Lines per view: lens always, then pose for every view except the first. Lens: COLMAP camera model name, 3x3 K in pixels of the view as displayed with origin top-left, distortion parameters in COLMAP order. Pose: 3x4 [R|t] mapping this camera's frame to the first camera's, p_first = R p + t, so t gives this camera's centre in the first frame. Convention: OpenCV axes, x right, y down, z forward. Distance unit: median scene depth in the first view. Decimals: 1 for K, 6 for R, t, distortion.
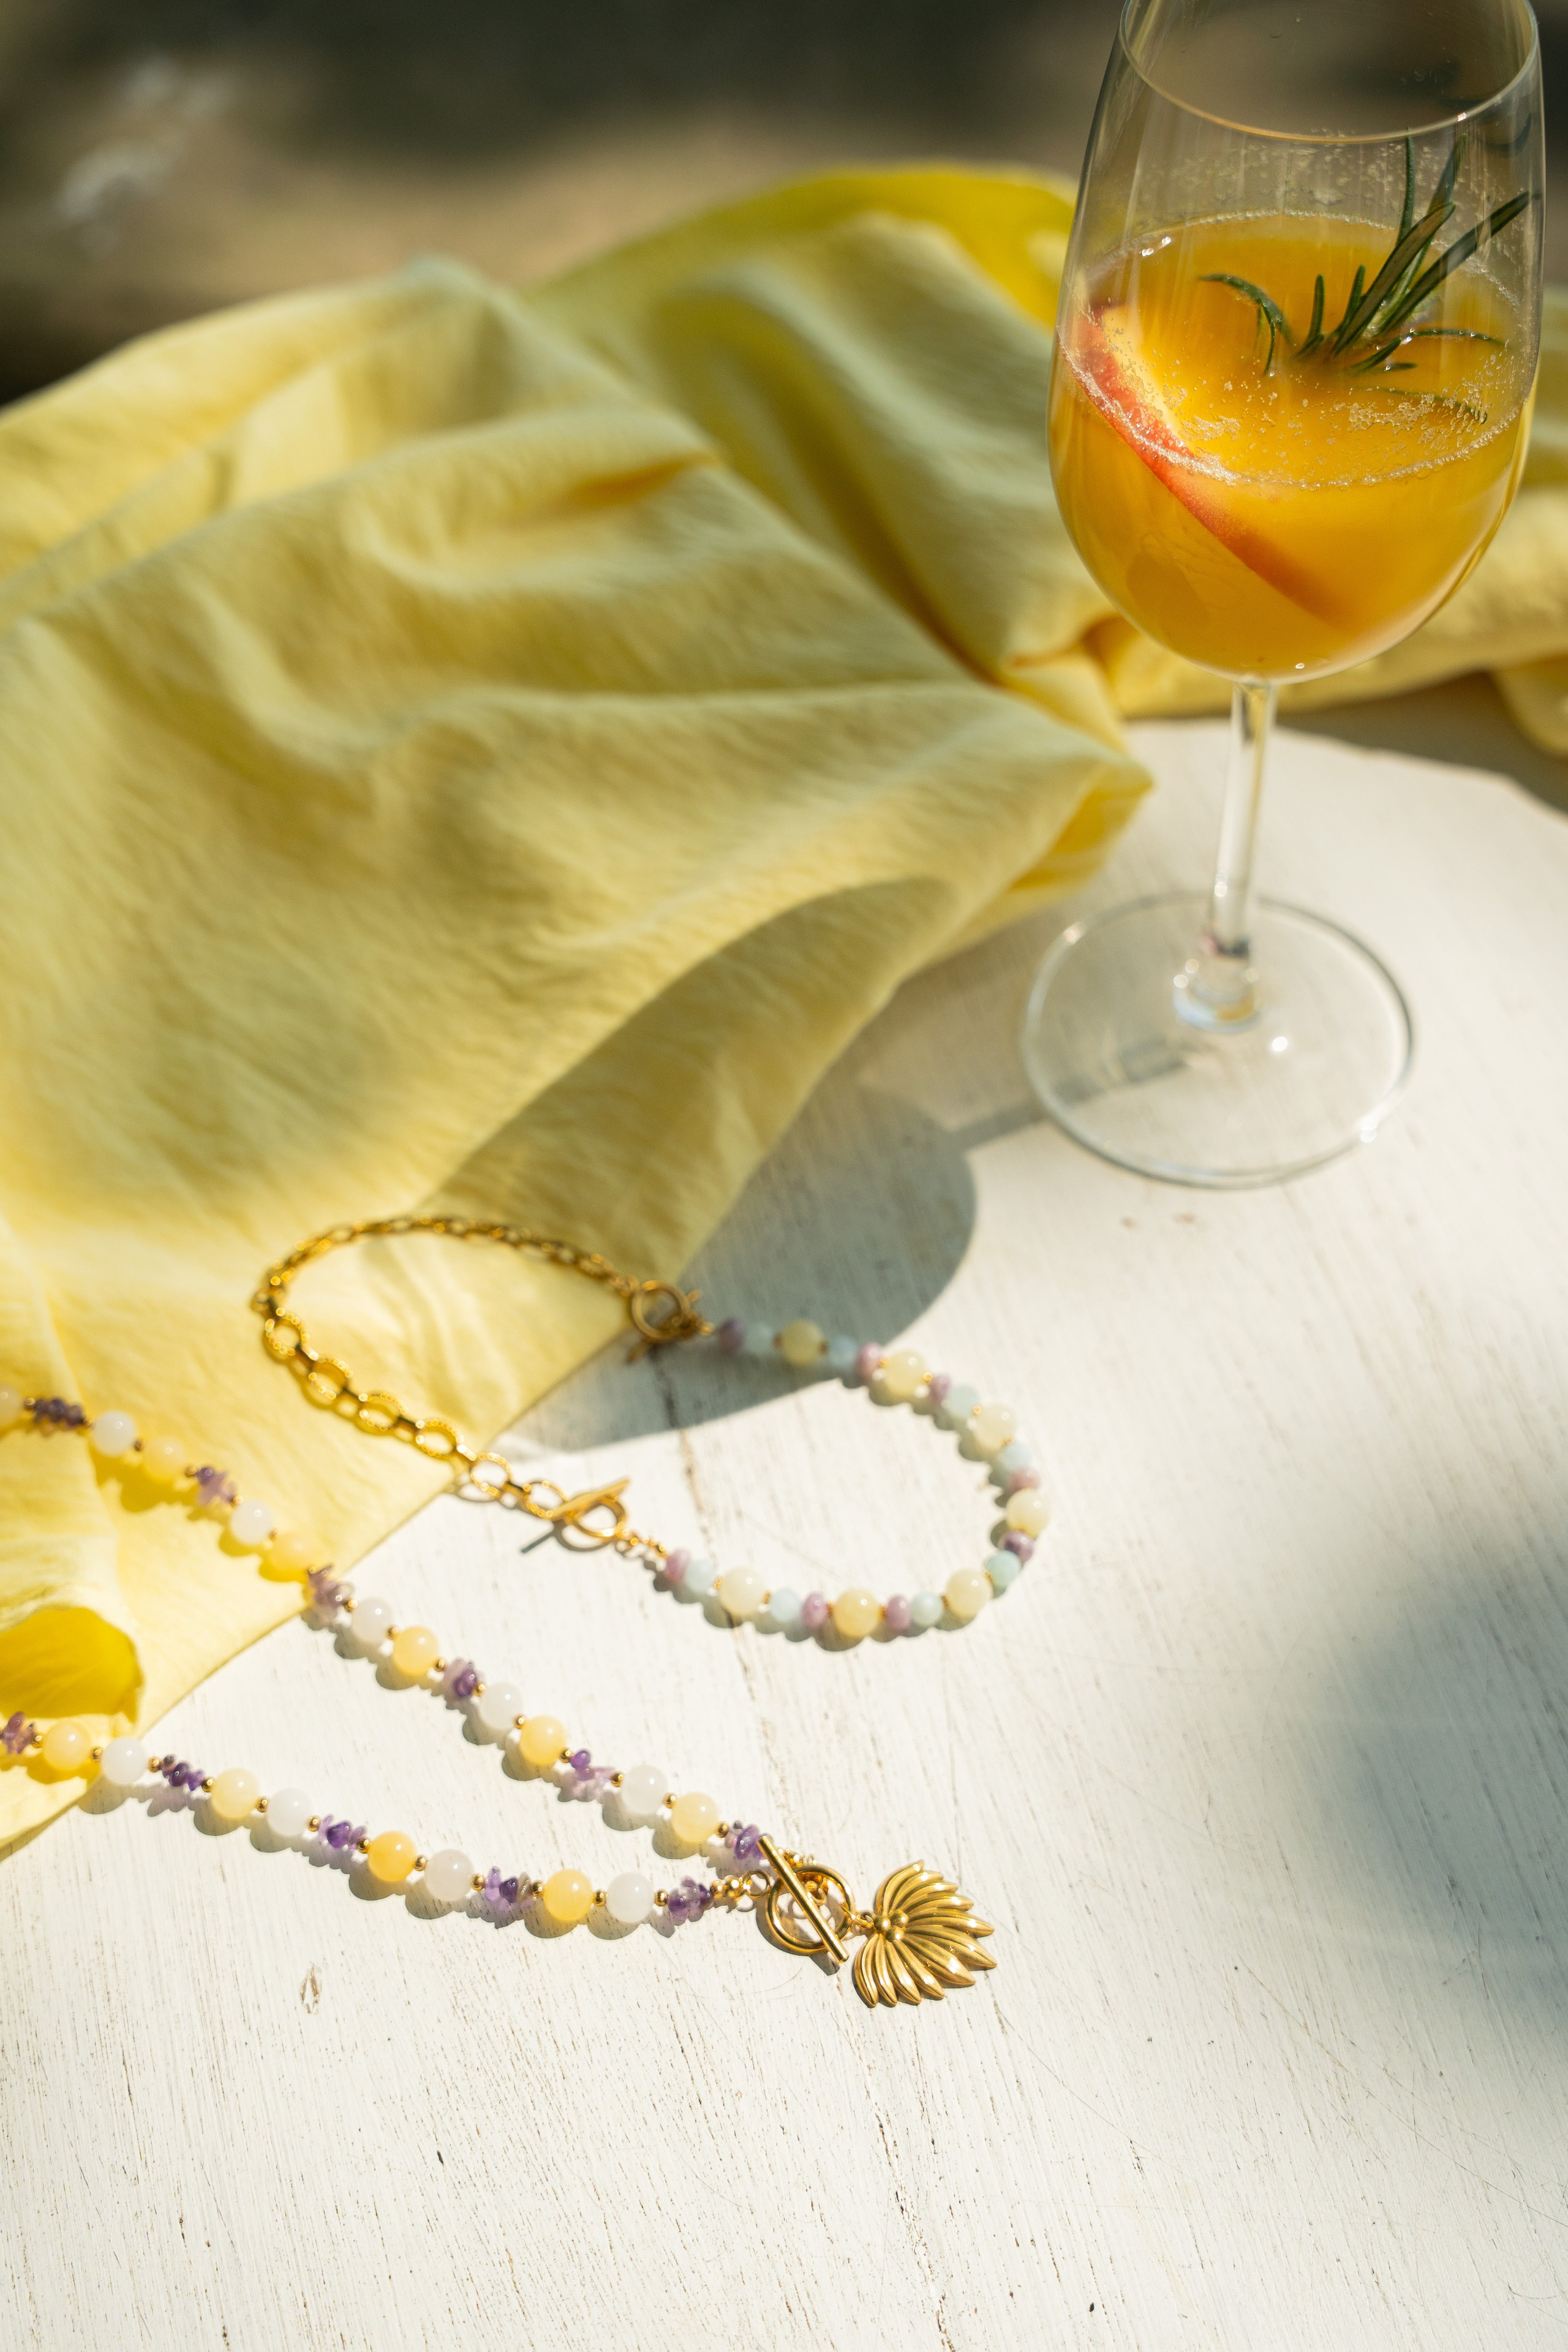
lens RADIAL K [[2960.5, 0, 763.8], [0, 2960.5, 1201.6], [0, 0, 1]] dist [0.016447, 0.000000]
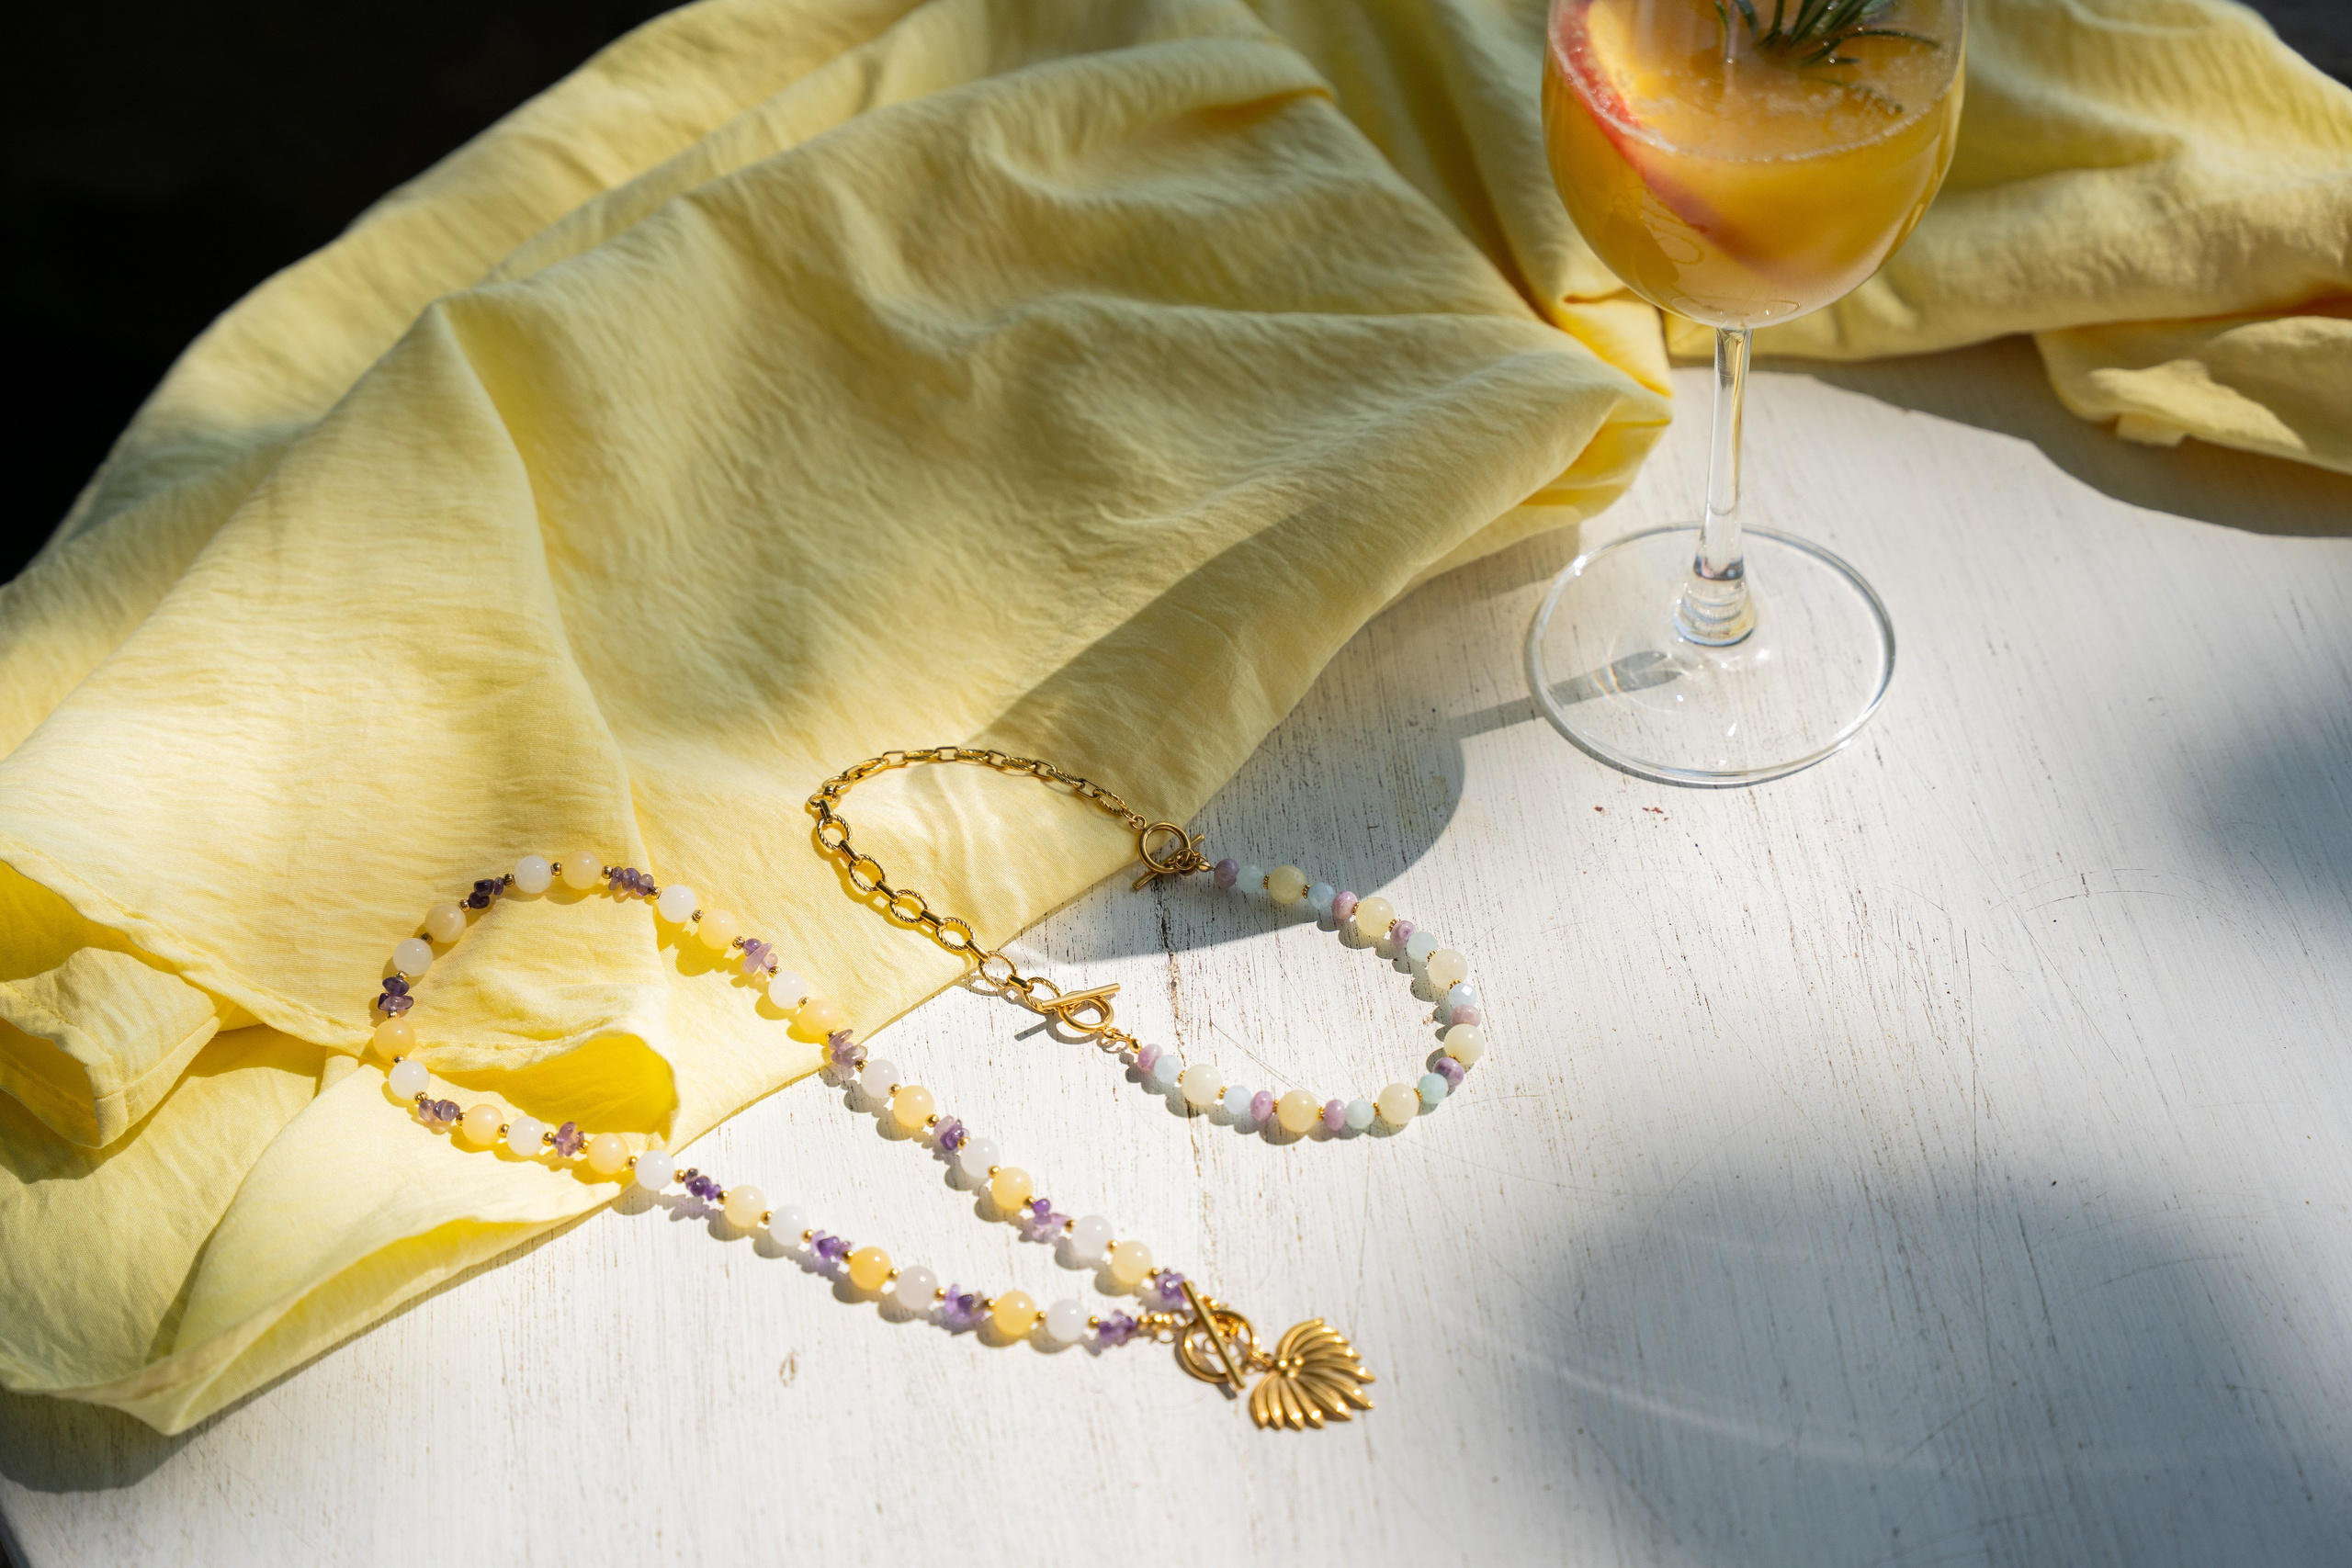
lens RADIAL K [[3935.0, 0, 1191.0], [0, 3935.0, 766.1], [0, 0, 1]] dist [0.214714, 0.000000]
pose [[0.989773, 0.082919, -0.116080, 0.150965], [-0.090002, 0.994300, -0.057166, 0.094335], [0.110678, 0.067029, 0.991593, -0.500688]]
